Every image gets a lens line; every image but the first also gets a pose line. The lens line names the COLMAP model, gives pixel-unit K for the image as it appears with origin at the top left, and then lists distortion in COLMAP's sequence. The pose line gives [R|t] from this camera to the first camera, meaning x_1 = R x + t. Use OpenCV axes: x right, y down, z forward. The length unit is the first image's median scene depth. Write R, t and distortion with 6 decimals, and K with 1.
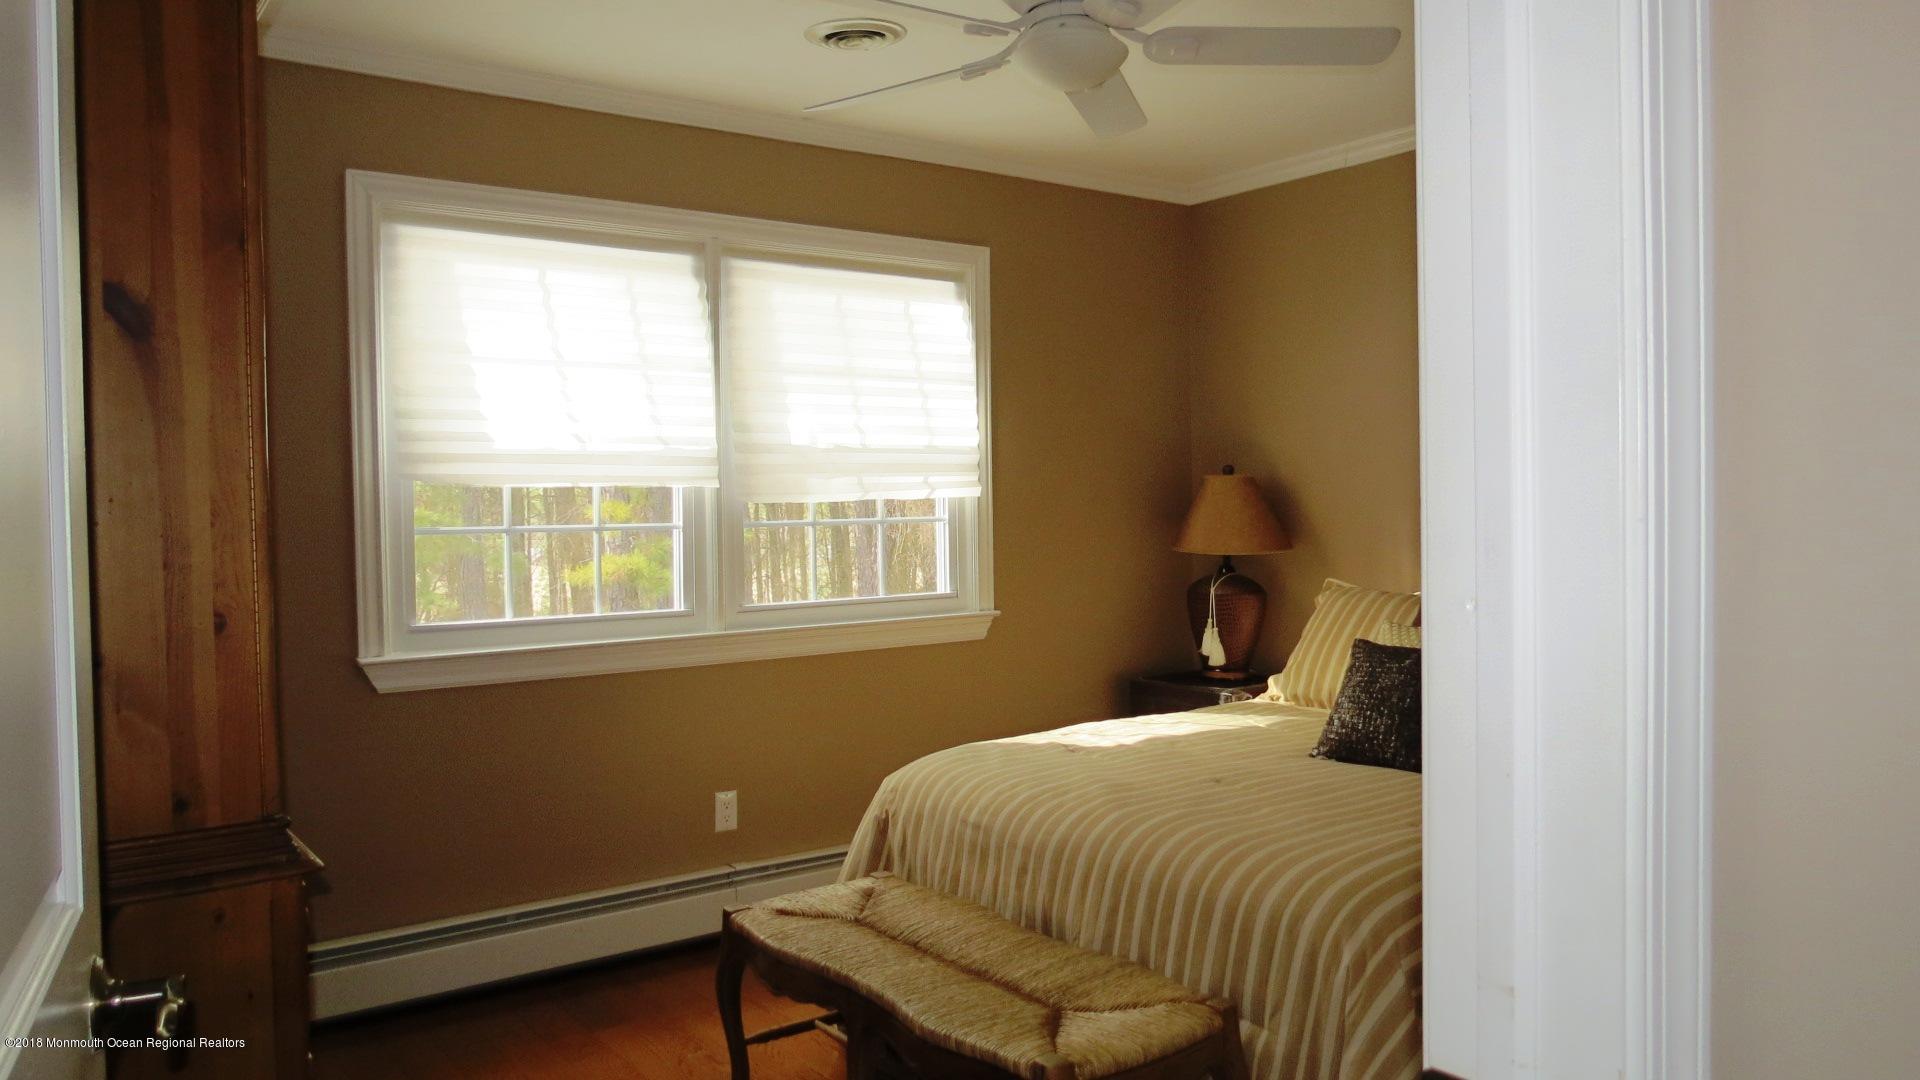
lens RADIAL K [[1368.3, 0, 961.2], [0, 1368.3, 539.3], [0, 0, 1]] dist [-0.021016, 0.005690]
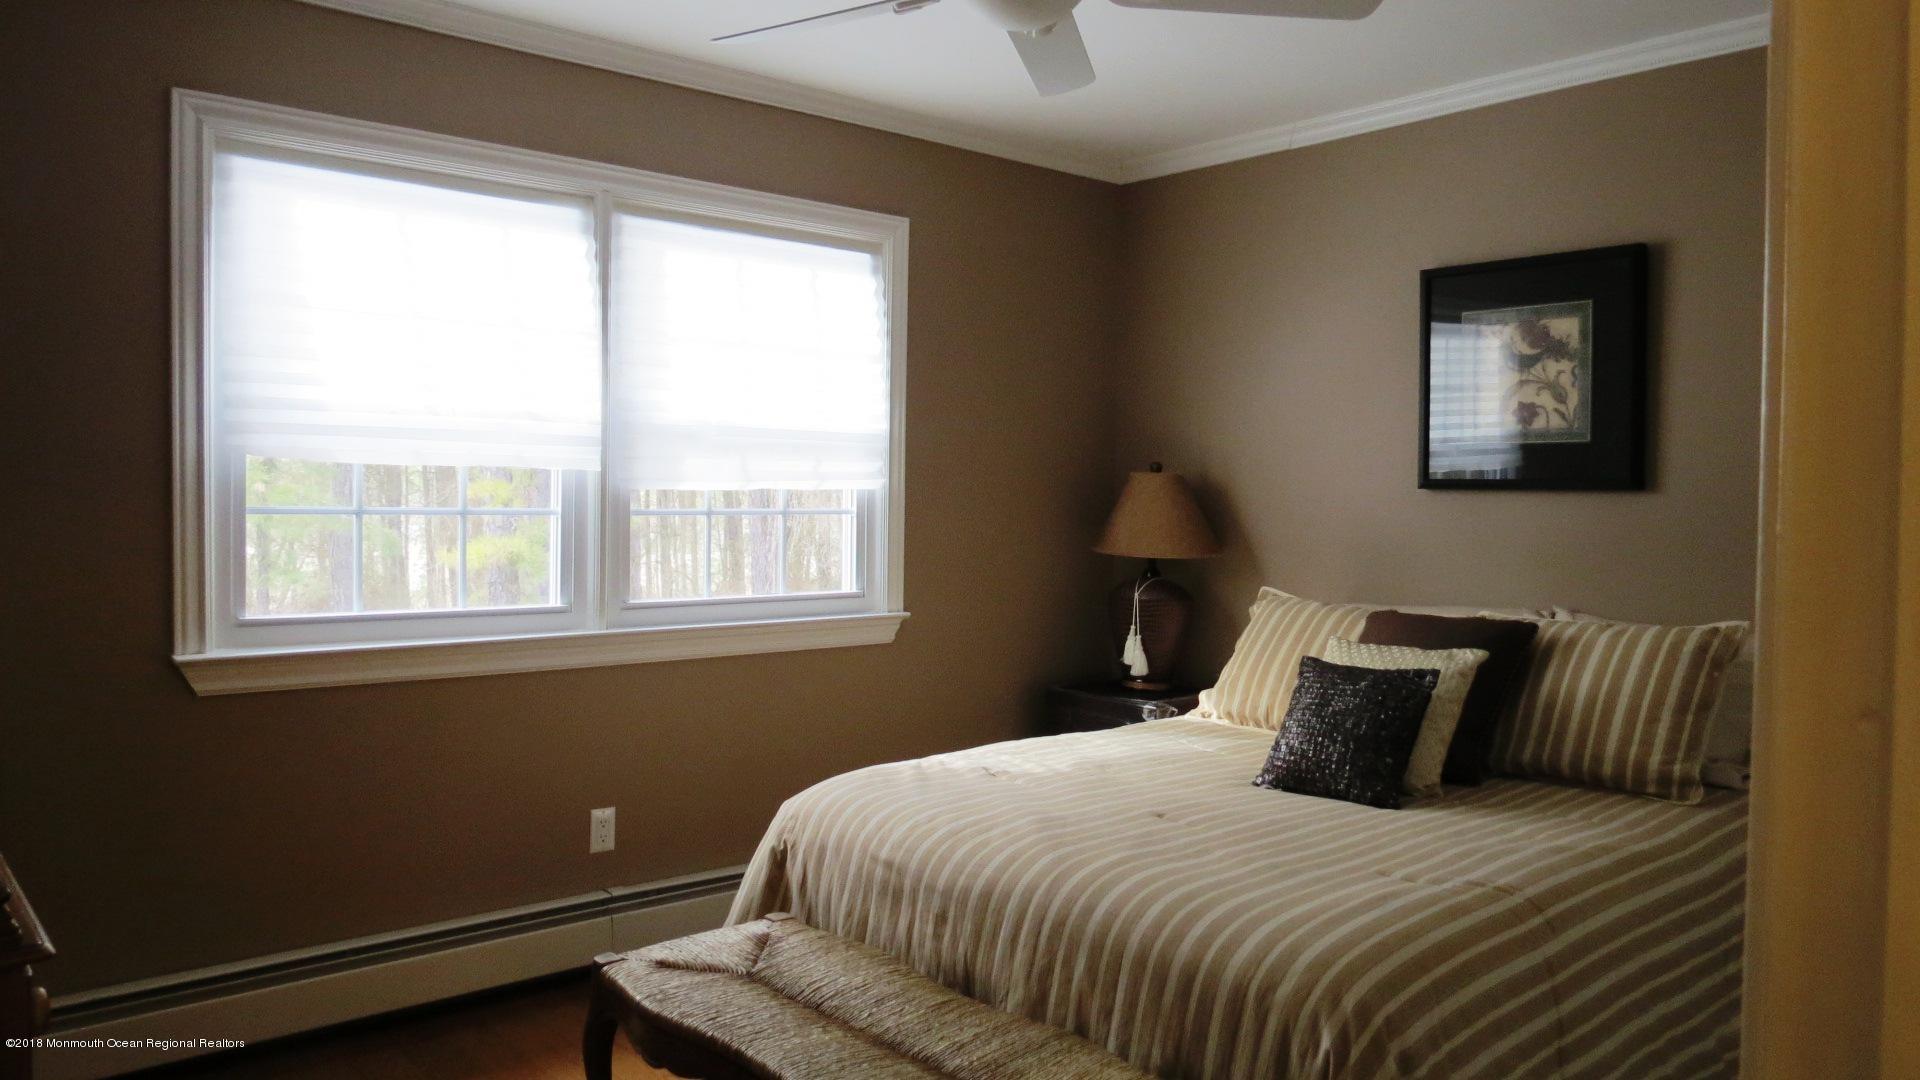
lens RADIAL K [[1368.3, 0, 959.7], [0, 1368.3, 538.0], [0, 0, 1]] dist [-0.021016, 0.005690]
pose [[0.996714, 0.026162, 0.076658, -0.013579], [-0.026647, 0.999631, 0.005312, -0.005068], [-0.076491, -0.007337, 0.997043, 0.101733]]
